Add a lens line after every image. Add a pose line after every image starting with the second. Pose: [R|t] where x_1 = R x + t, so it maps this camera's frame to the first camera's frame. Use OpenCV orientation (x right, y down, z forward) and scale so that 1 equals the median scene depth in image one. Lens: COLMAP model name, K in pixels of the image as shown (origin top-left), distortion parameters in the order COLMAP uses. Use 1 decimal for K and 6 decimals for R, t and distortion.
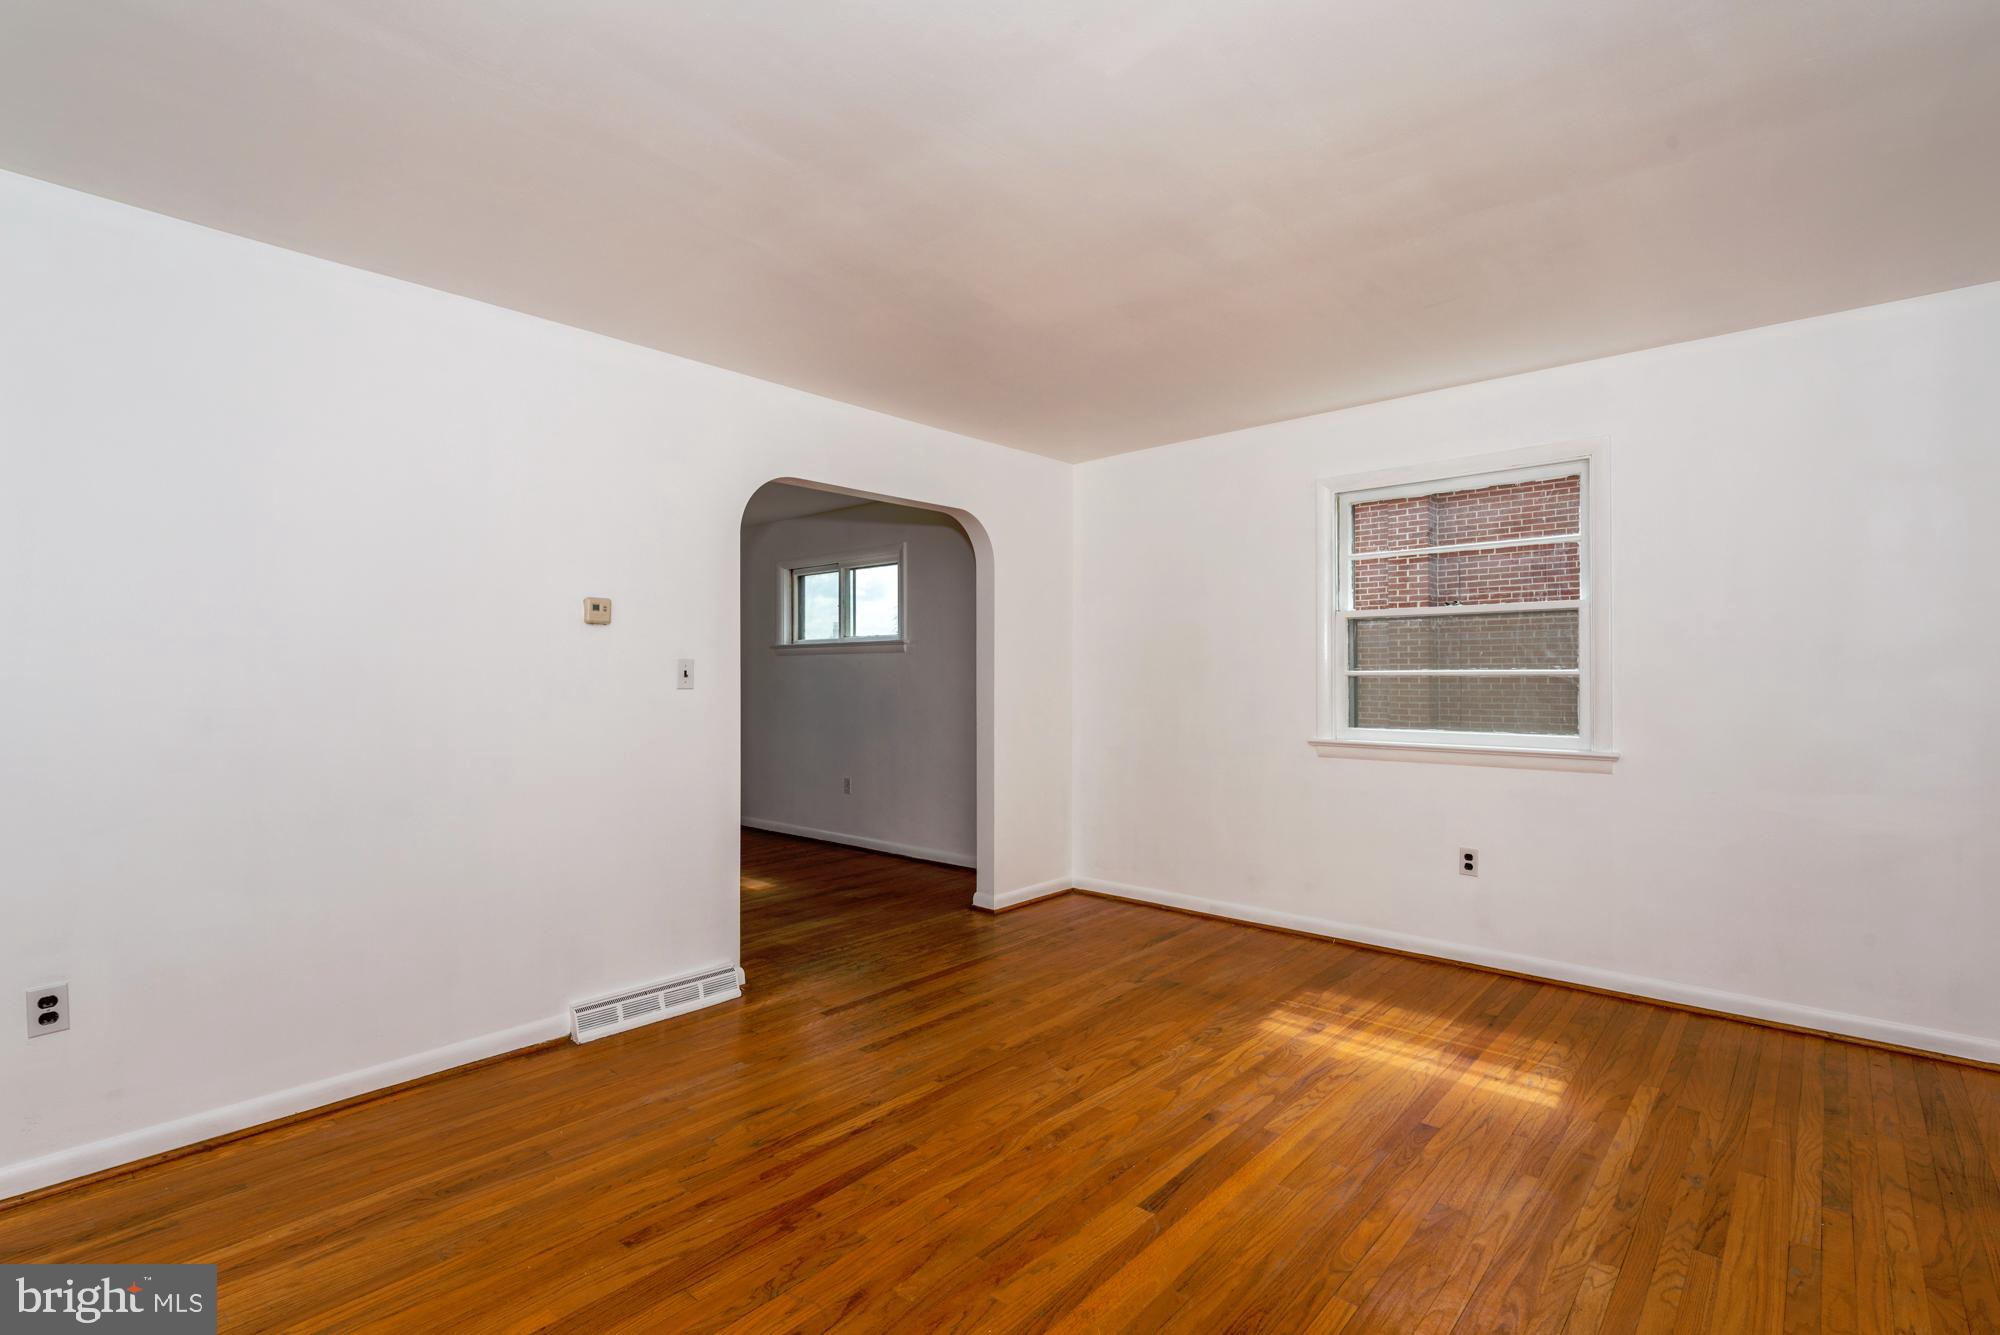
lens RADIAL K [[908.4, 0, 984.2], [0, 908.4, 666.4], [0, 0, 1]] dist [0.003208, -0.000140]
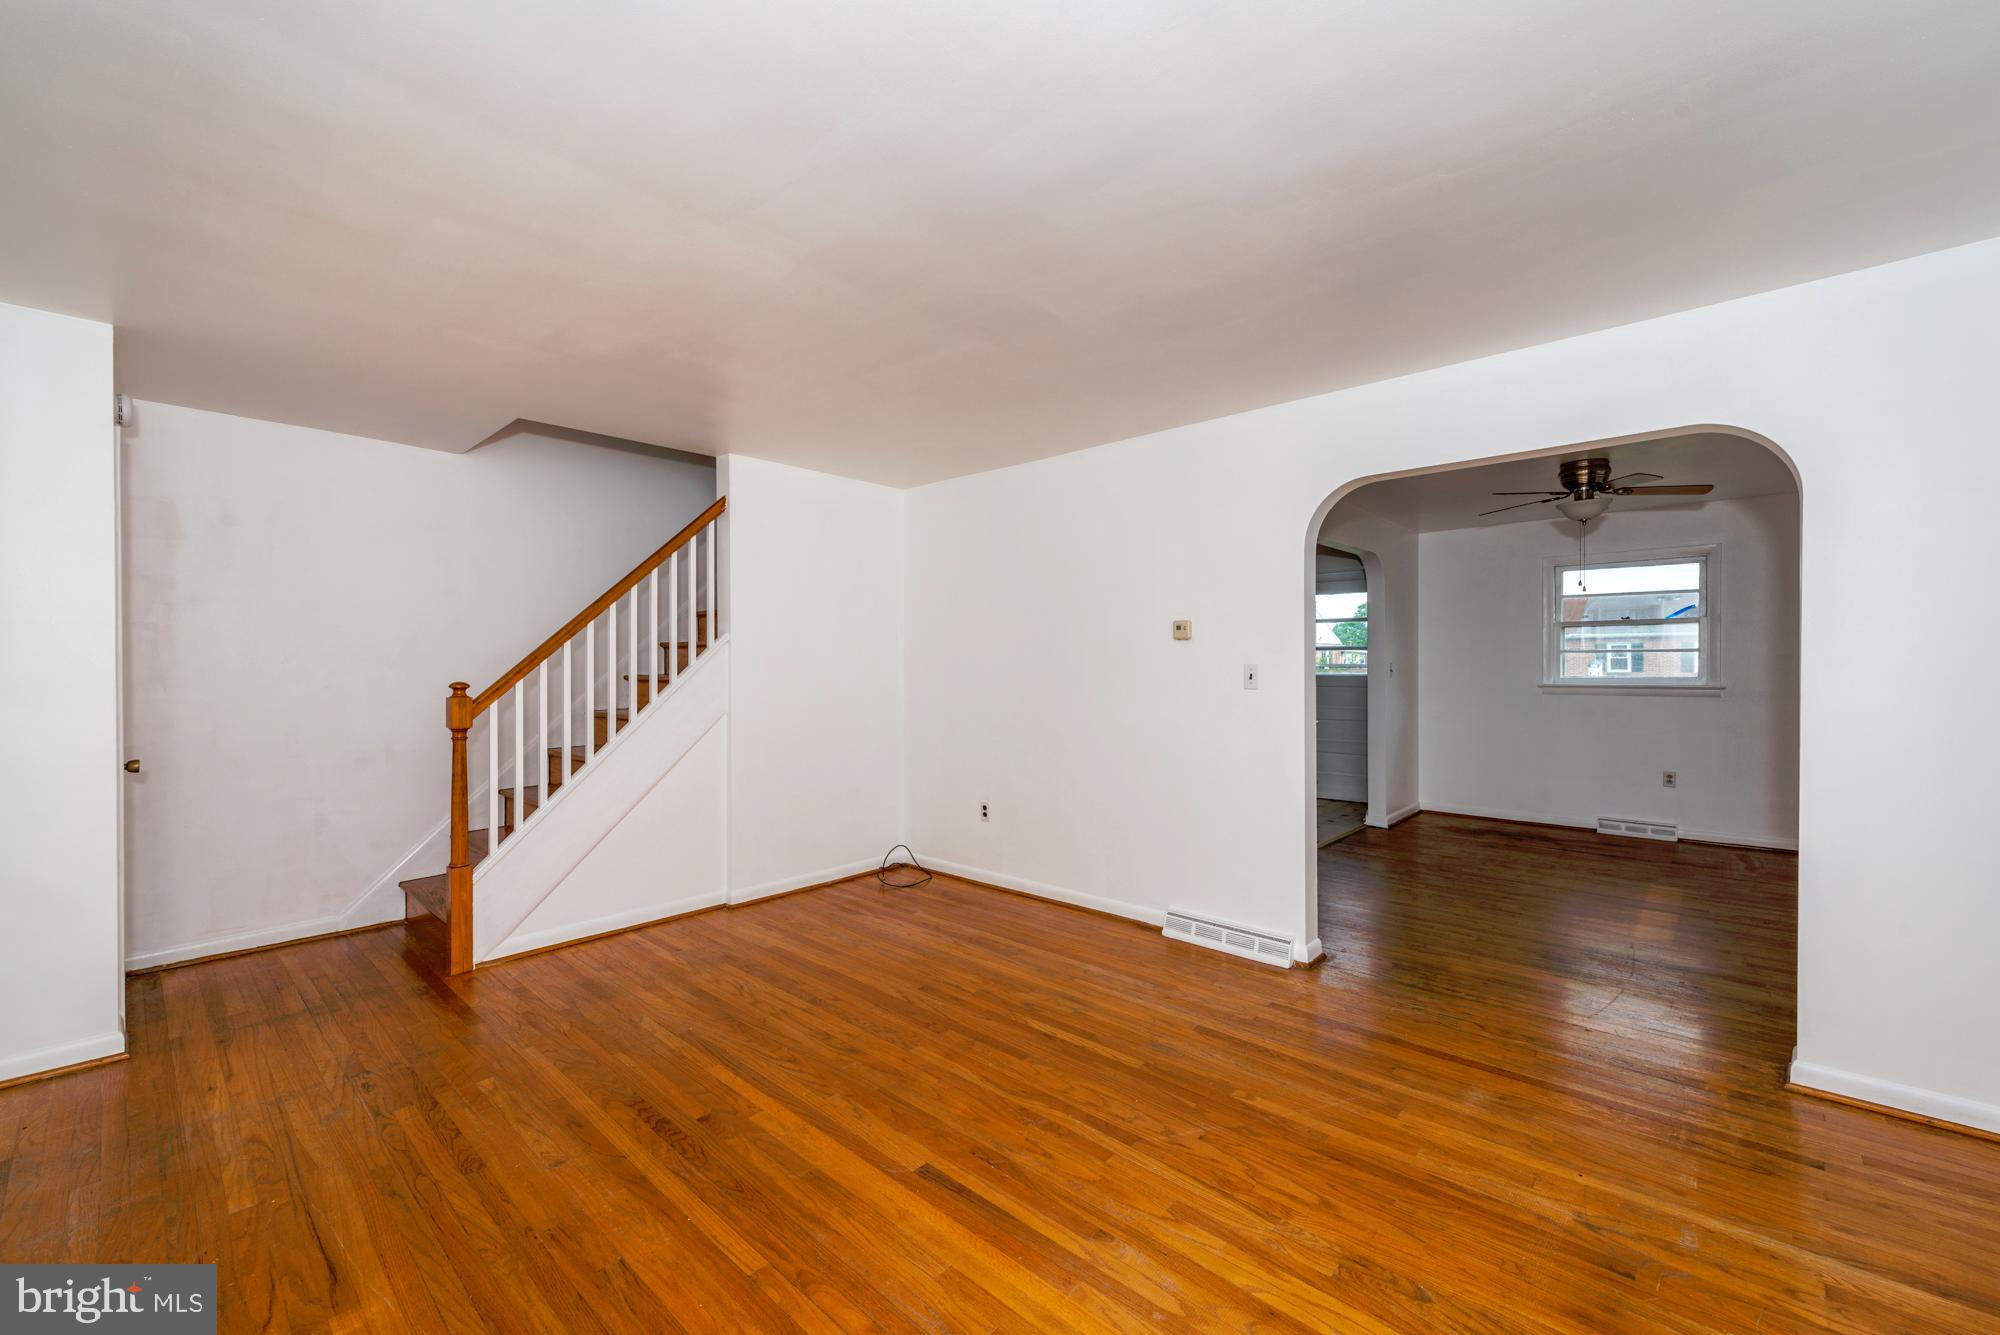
lens RADIAL K [[793.0, 0, 1026.3], [0, 793.0, 656.2], [0, 0, 1]] dist [0.007012, -0.001004]
pose [[0.028077, -0.006128, -0.999587, 1.030160], [0.011692, 0.999915, -0.005801, -0.022613], [0.999537, -0.011525, 0.028146, 0.981331]]
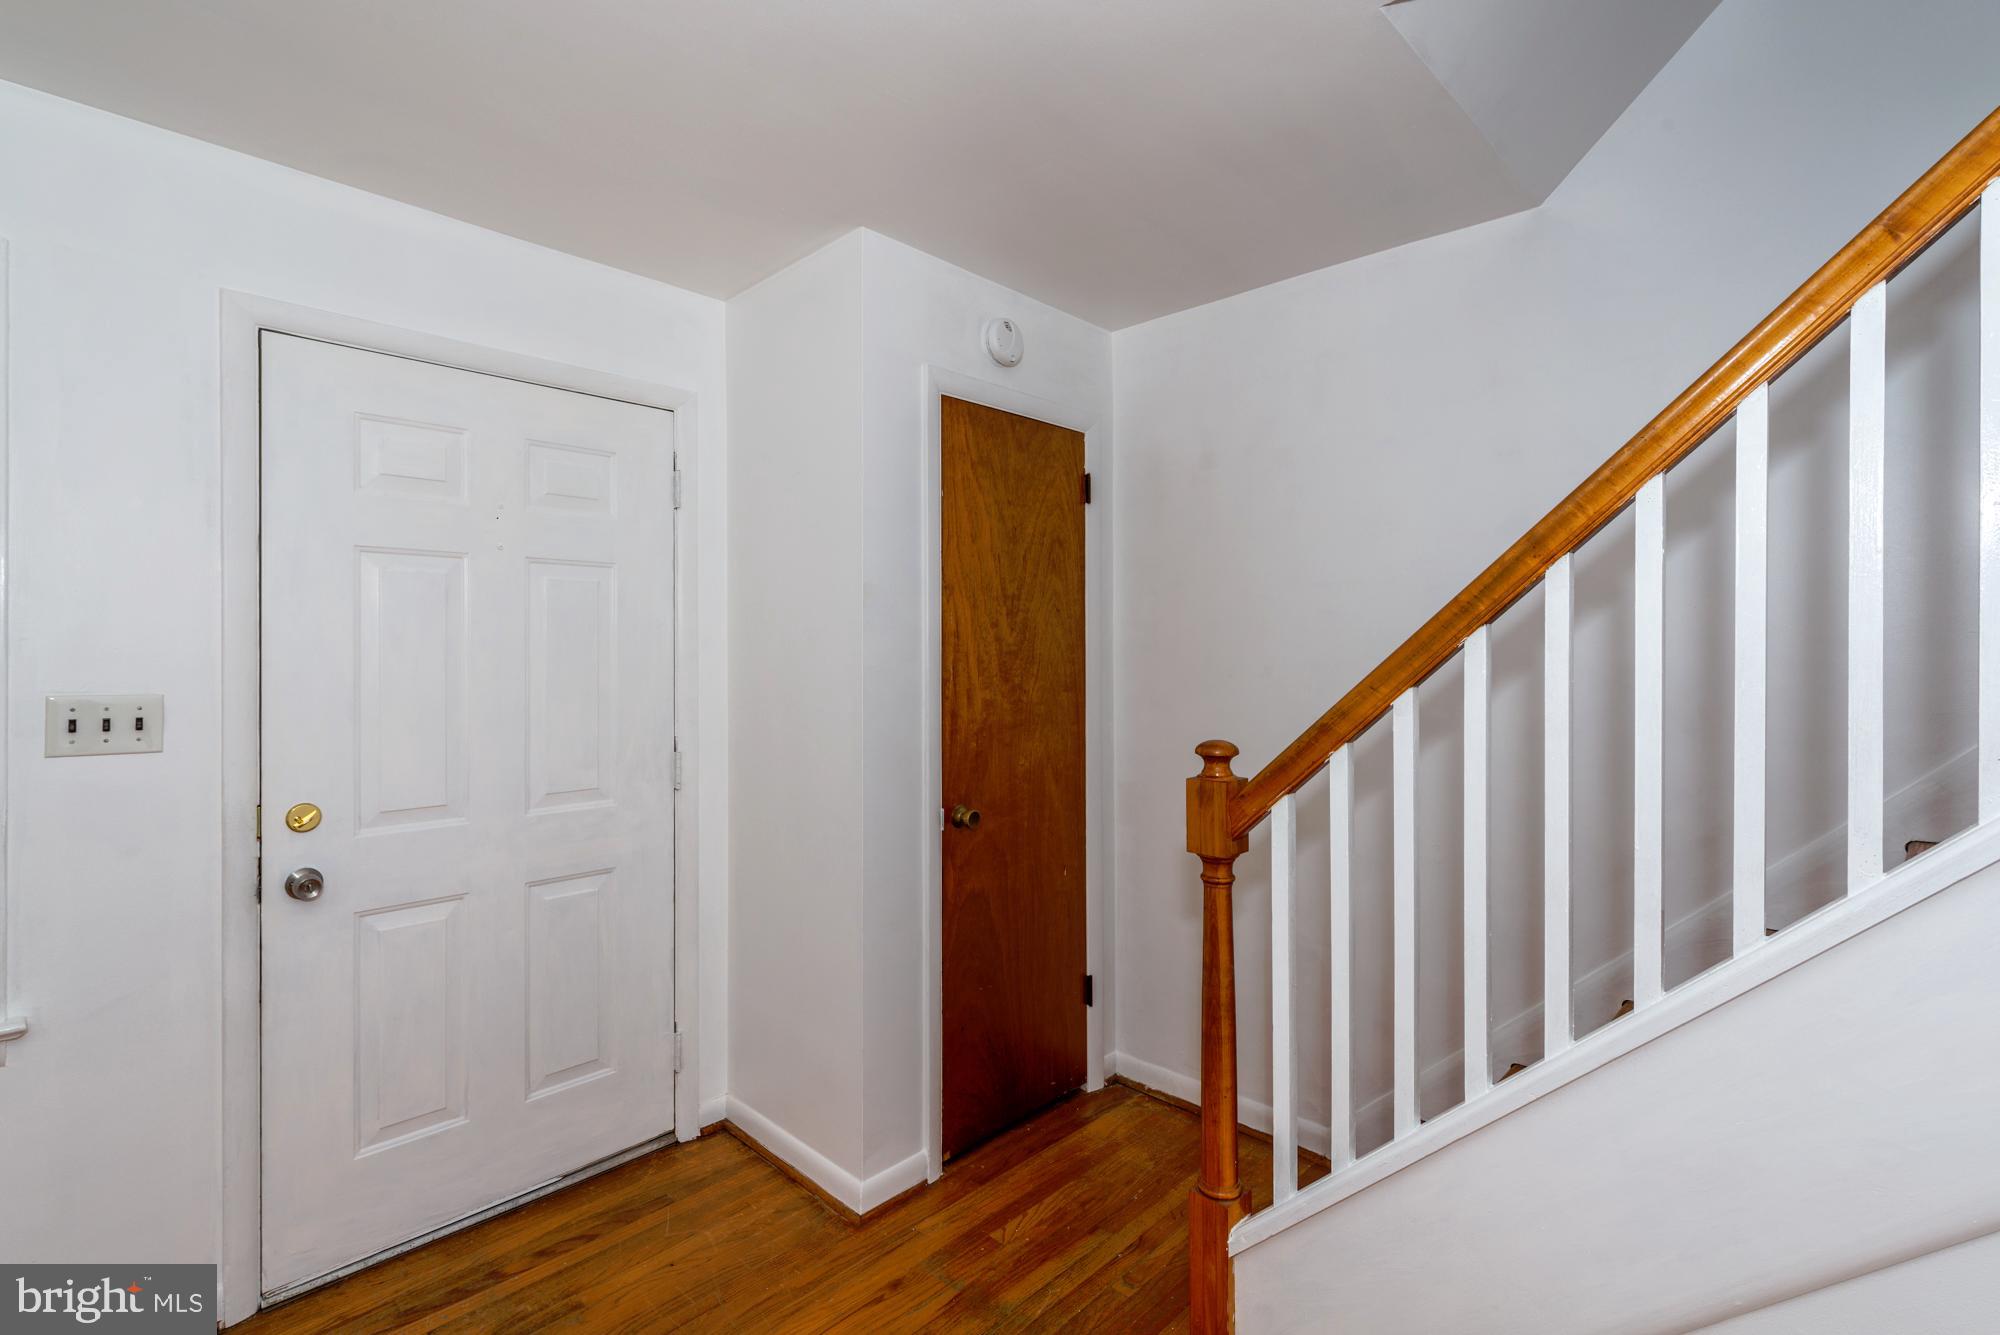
lens RADIAL K [[908.4, 0, 1004.2], [0, 908.4, 649.0], [0, 0, 1]] dist [0.003208, -0.000140]
pose [[-0.999686, 0.004559, 0.024646, -0.280964], [0.004356, 0.999956, -0.008283, -0.058690], [-0.024682, -0.008173, -0.999662, 0.674193]]
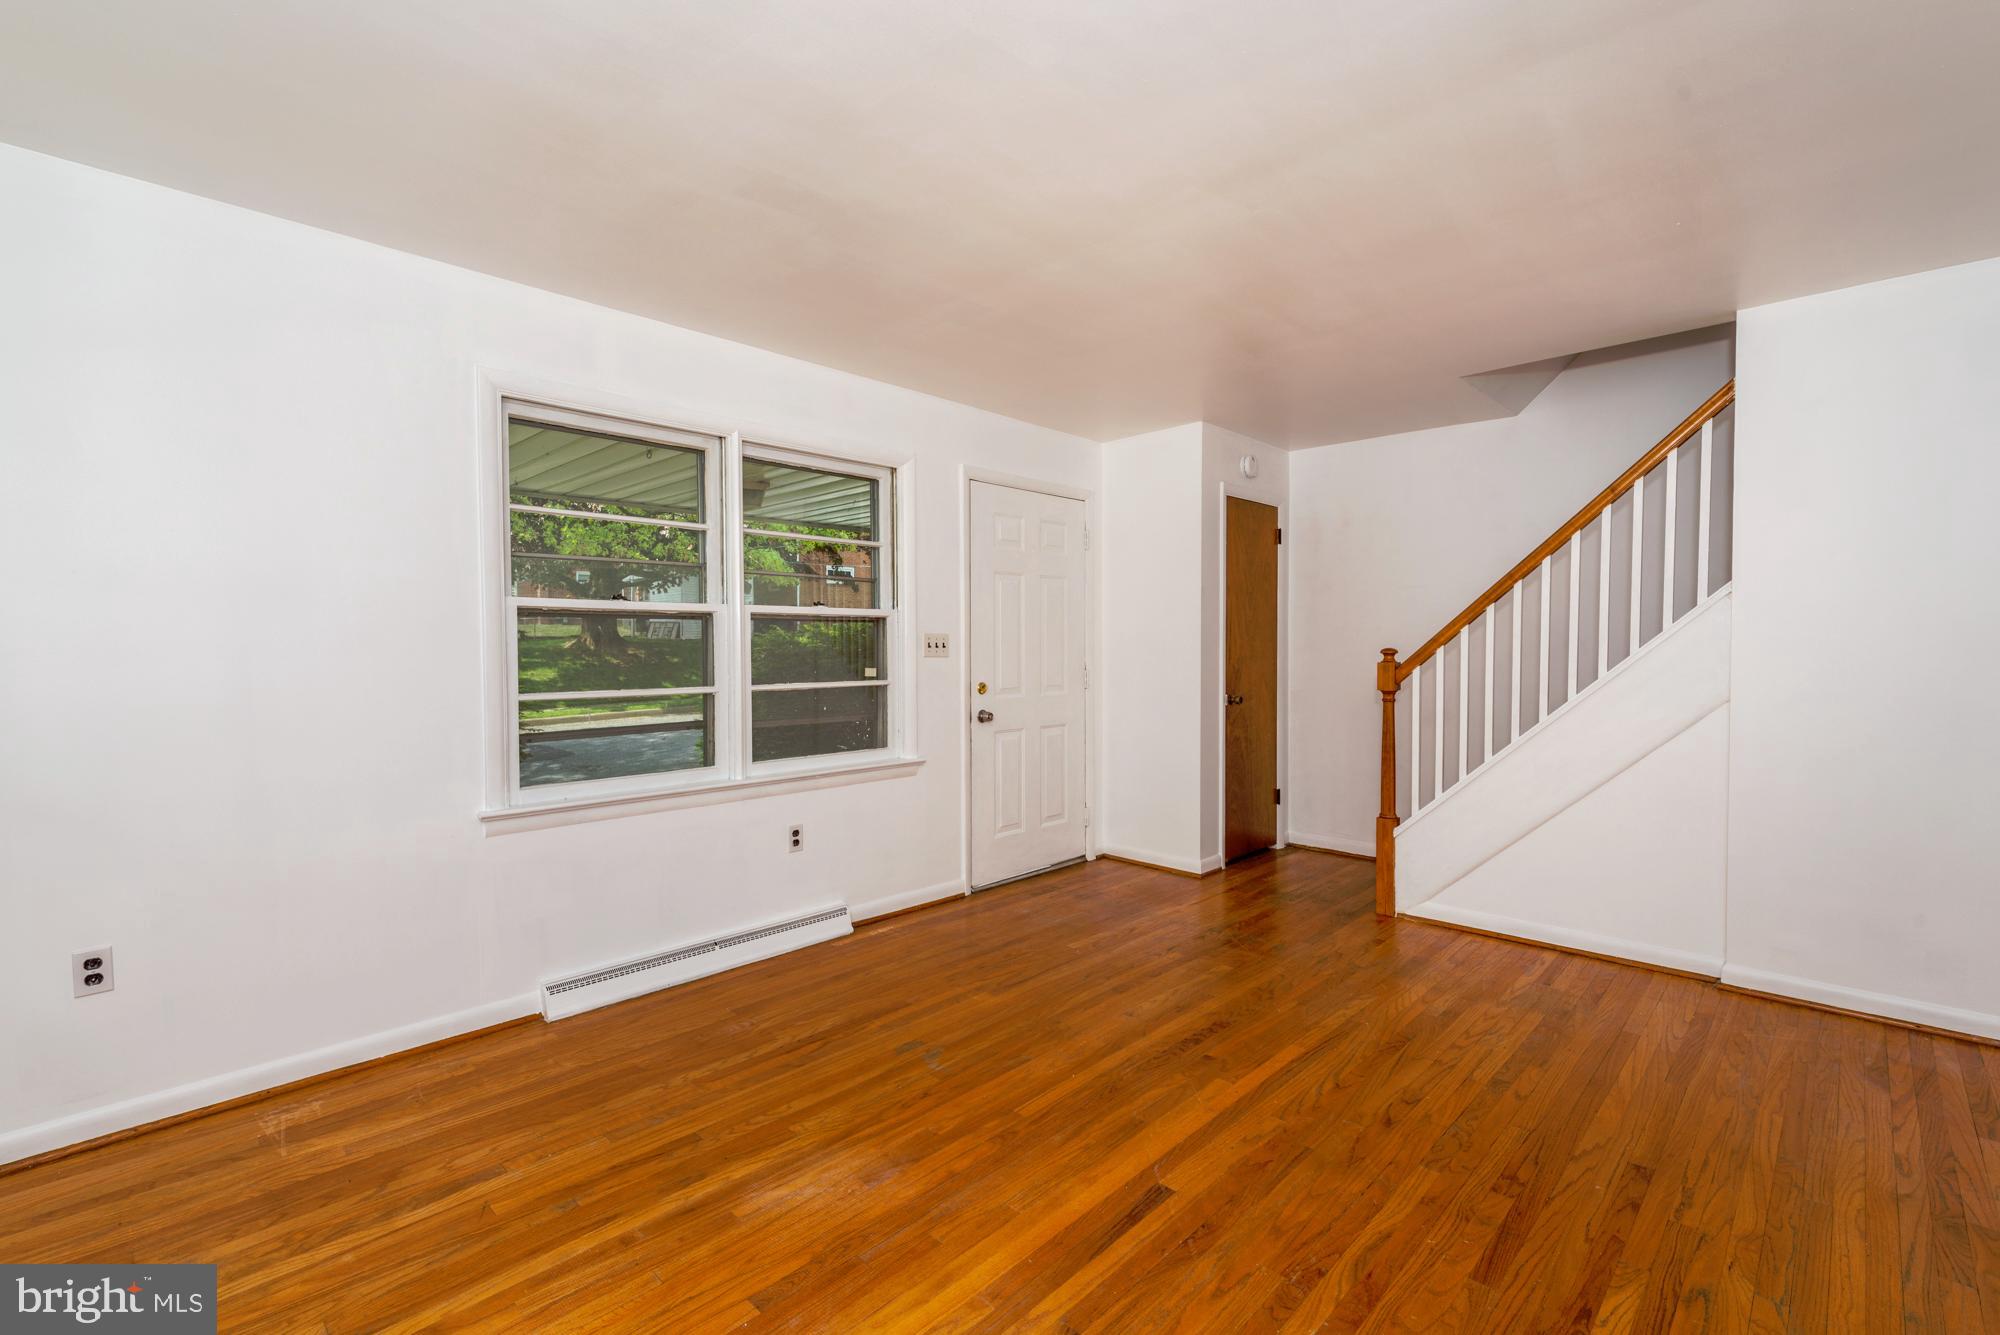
lens RADIAL K [[895.2, 0, 990.8], [0, 895.2, 671.8], [0, 0, 1]] dist [0.007509, -0.001386]
pose [[-0.999700, 0.004666, 0.024047, 0.304594], [0.005207, 0.999734, 0.022468, 0.006733], [-0.023935, 0.022586, -0.999458, 1.748439]]
